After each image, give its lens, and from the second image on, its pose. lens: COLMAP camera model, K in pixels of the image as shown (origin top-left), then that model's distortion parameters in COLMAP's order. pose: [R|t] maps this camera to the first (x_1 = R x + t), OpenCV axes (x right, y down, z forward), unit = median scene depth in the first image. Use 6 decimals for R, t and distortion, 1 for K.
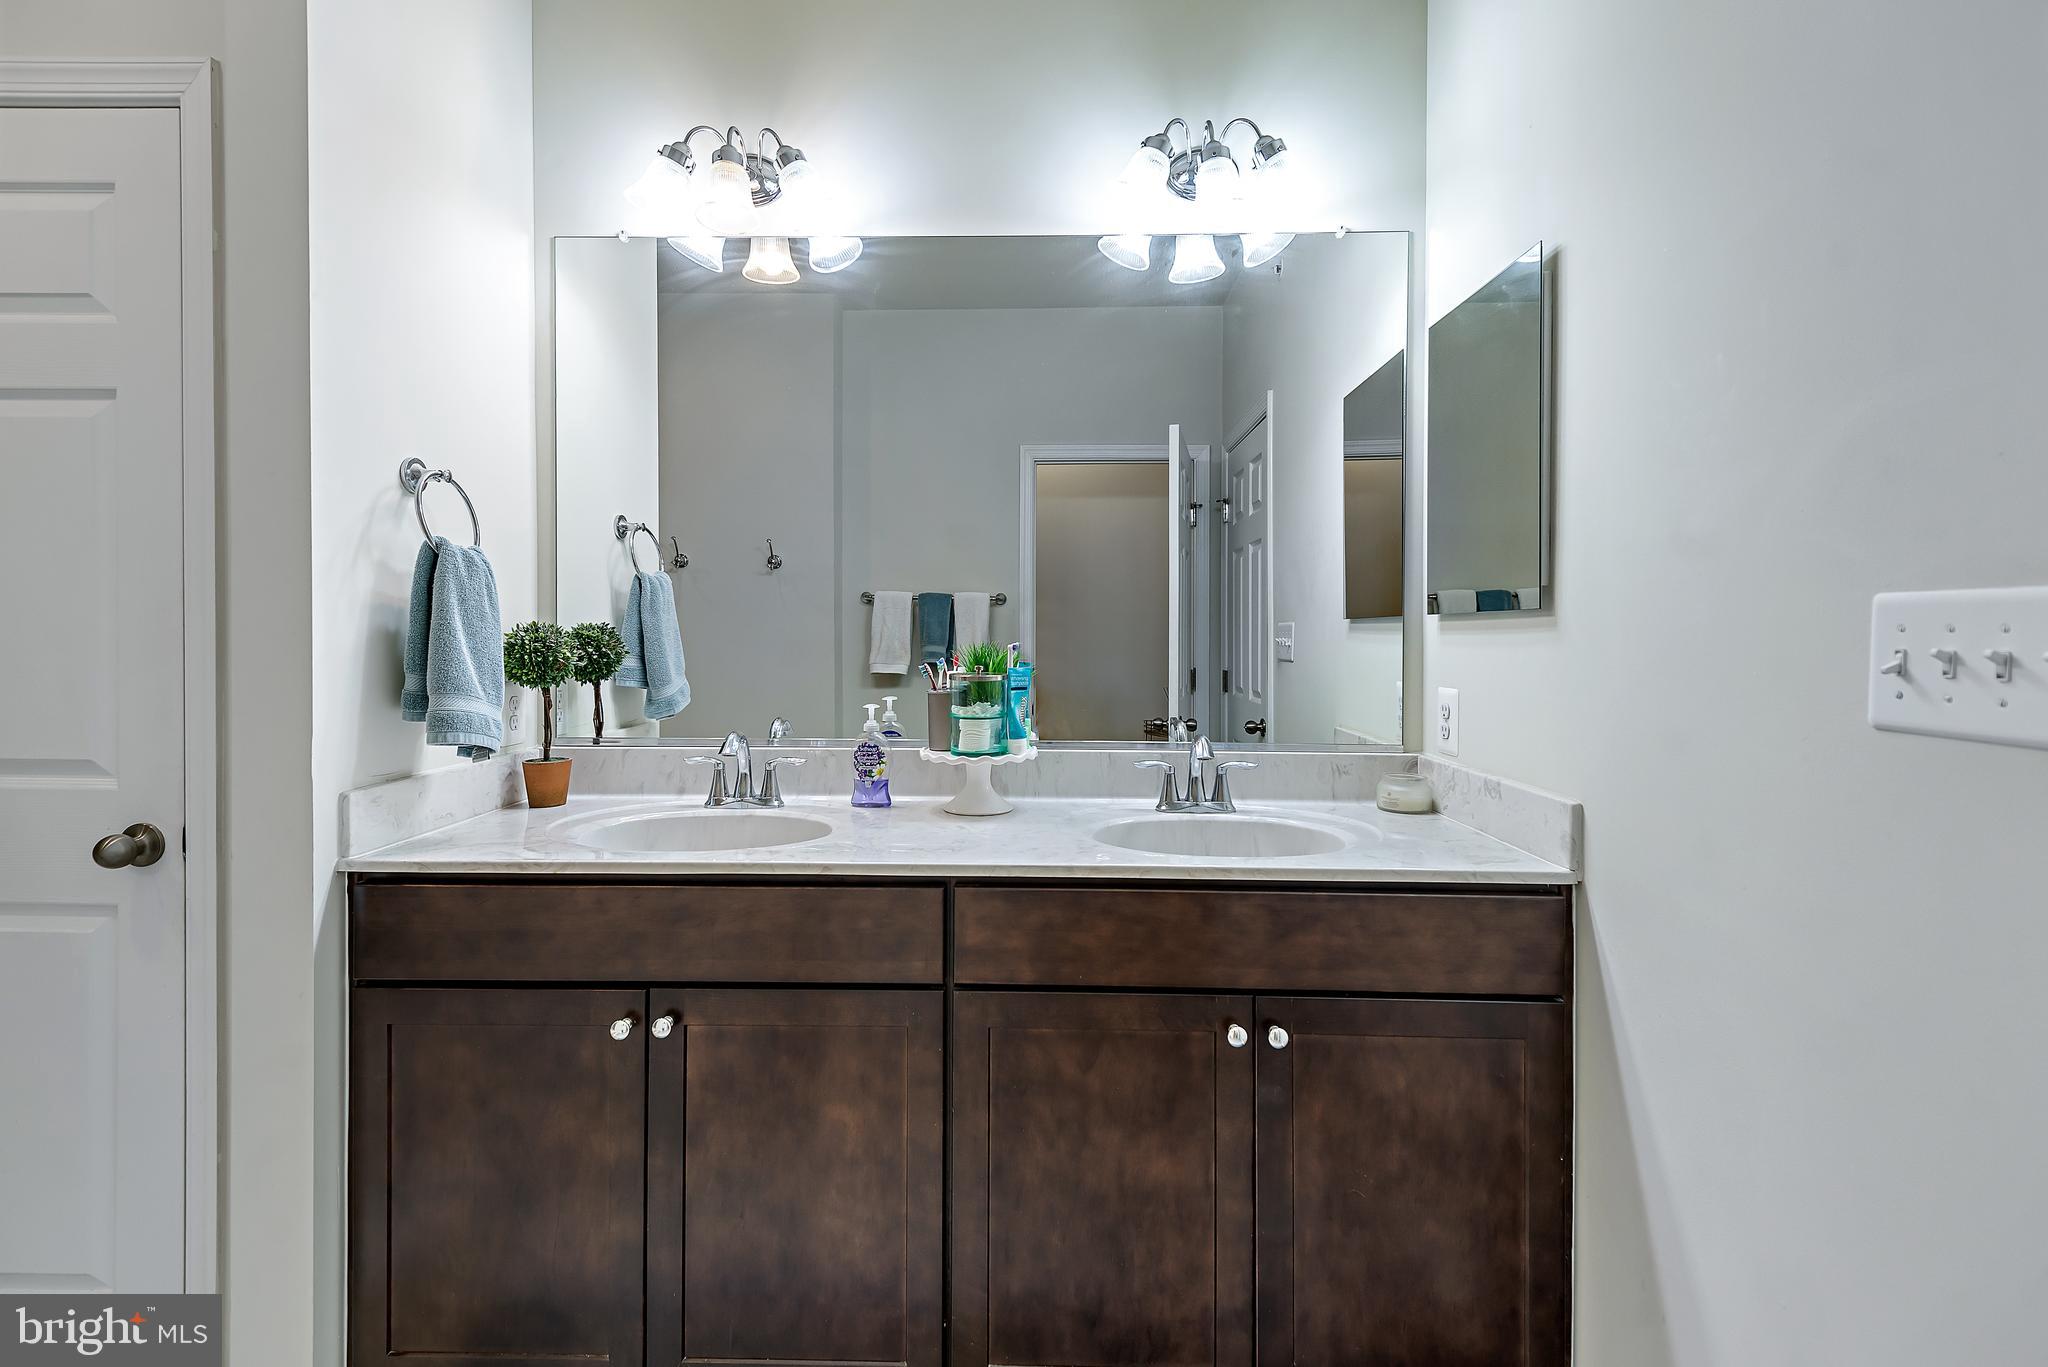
lens RADIAL K [[928.2, 0, 1011.6], [0, 928.2, 650.2], [0, 0, 1]] dist [0.025138, -0.014260]
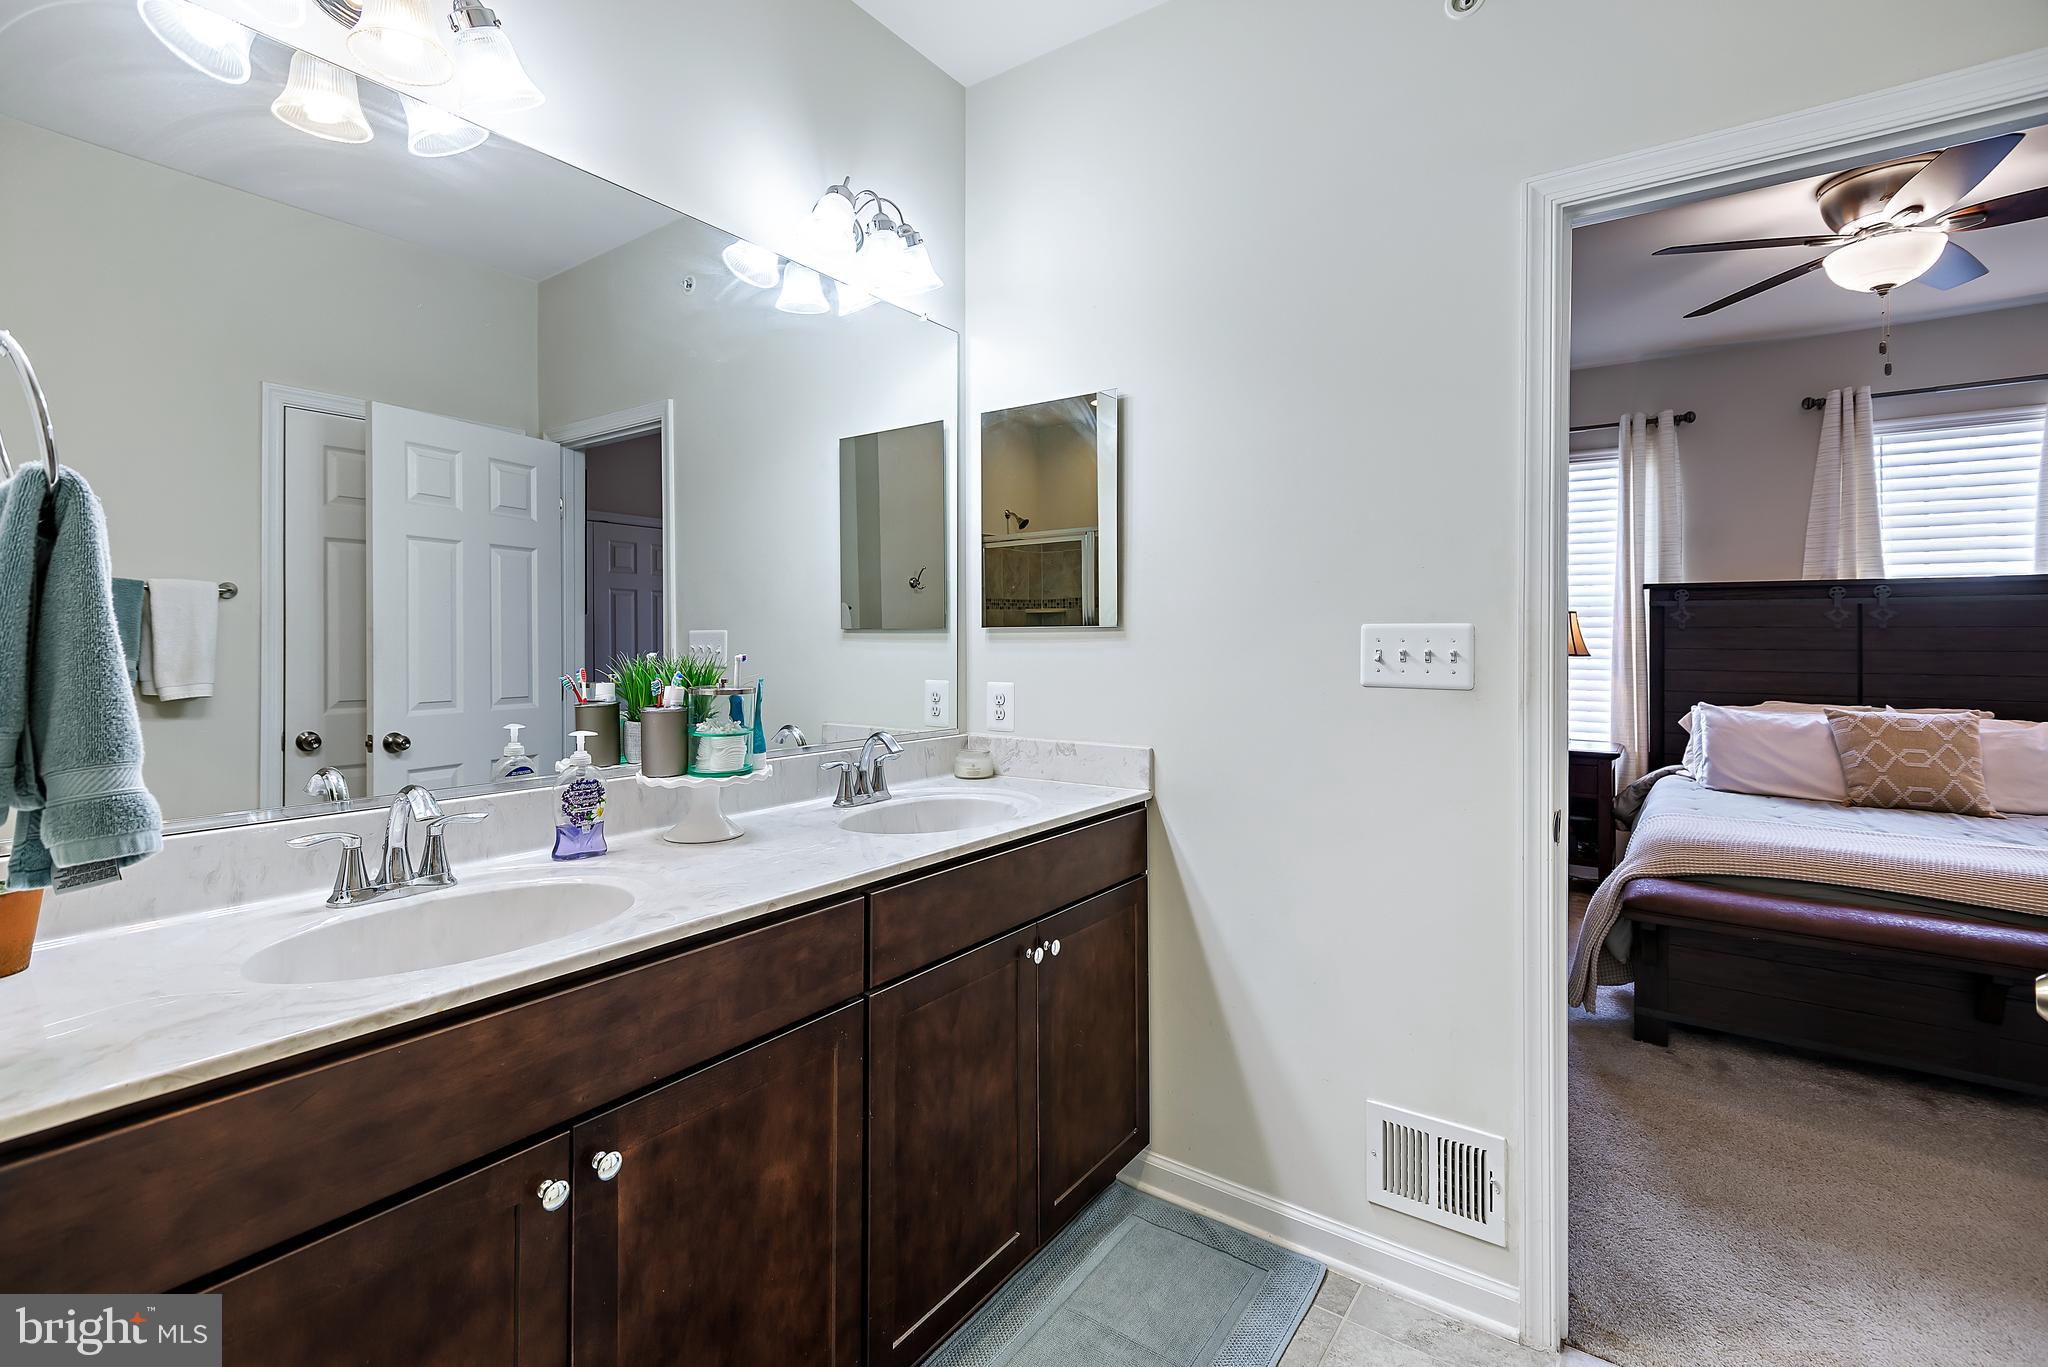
lens RADIAL K [[954.6, 0, 1035.5], [0, 954.6, 644.0], [0, 0, 1]] dist [0.028837, -0.017434]
pose [[0.539738, -0.007618, 0.841799, -0.760524], [0.014272, 0.999898, -0.000103, -0.014149], [-0.841712, 0.012070, 0.539792, 0.250003]]
